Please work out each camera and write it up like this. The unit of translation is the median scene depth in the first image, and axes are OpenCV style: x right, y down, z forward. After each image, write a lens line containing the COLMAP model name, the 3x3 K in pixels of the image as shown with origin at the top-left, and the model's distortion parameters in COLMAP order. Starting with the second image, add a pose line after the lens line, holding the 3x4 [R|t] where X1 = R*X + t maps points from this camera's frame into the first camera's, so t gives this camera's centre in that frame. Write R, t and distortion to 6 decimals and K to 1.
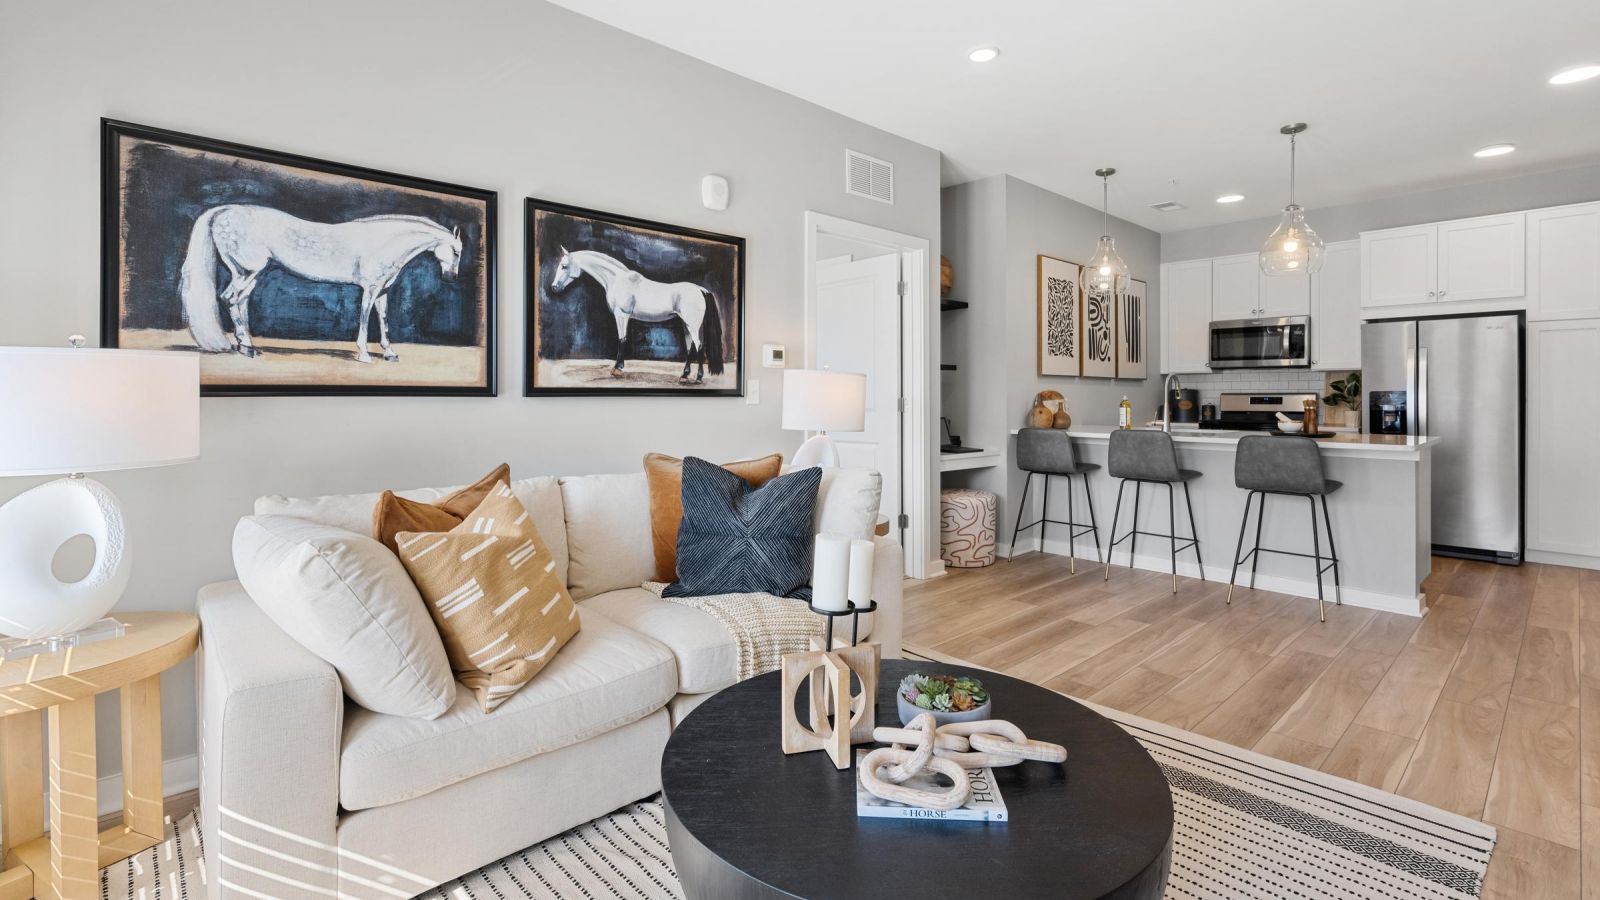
lens RADIAL K [[734.5, 0, 785.6], [0, 734.5, 399.9], [0, 0, 1]] dist [-0.000642, 0.000166]
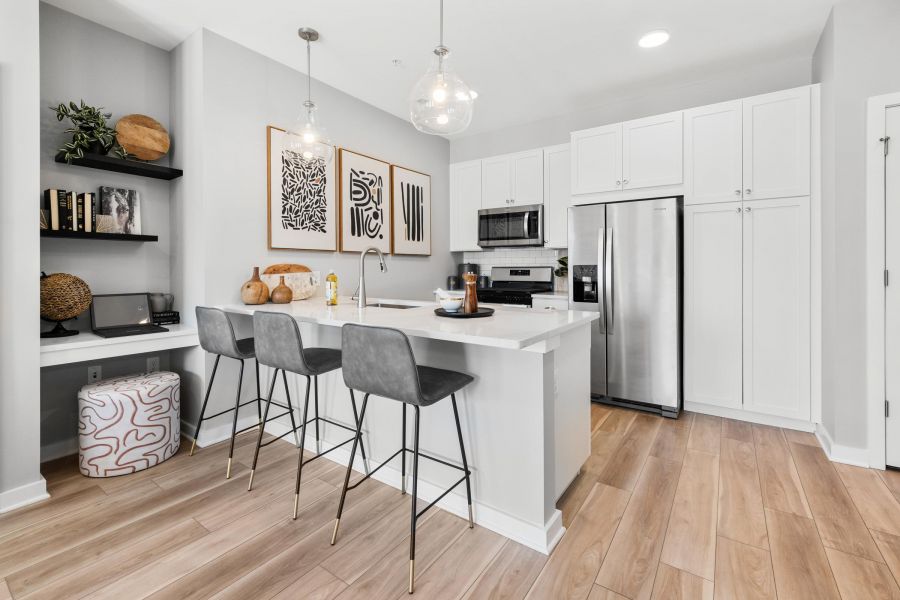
lens RADIAL K [[404.0, 0, 450.1], [0, 404.0, 269.6], [0, 0, 1]] dist [0.001718, 0.000560]
pose [[0.976207, -0.000469, 0.216839, 0.516210], [0.000793, 0.999999, -0.001408, -0.004528], [-0.216838, 0.001546, 0.976206, 0.462598]]
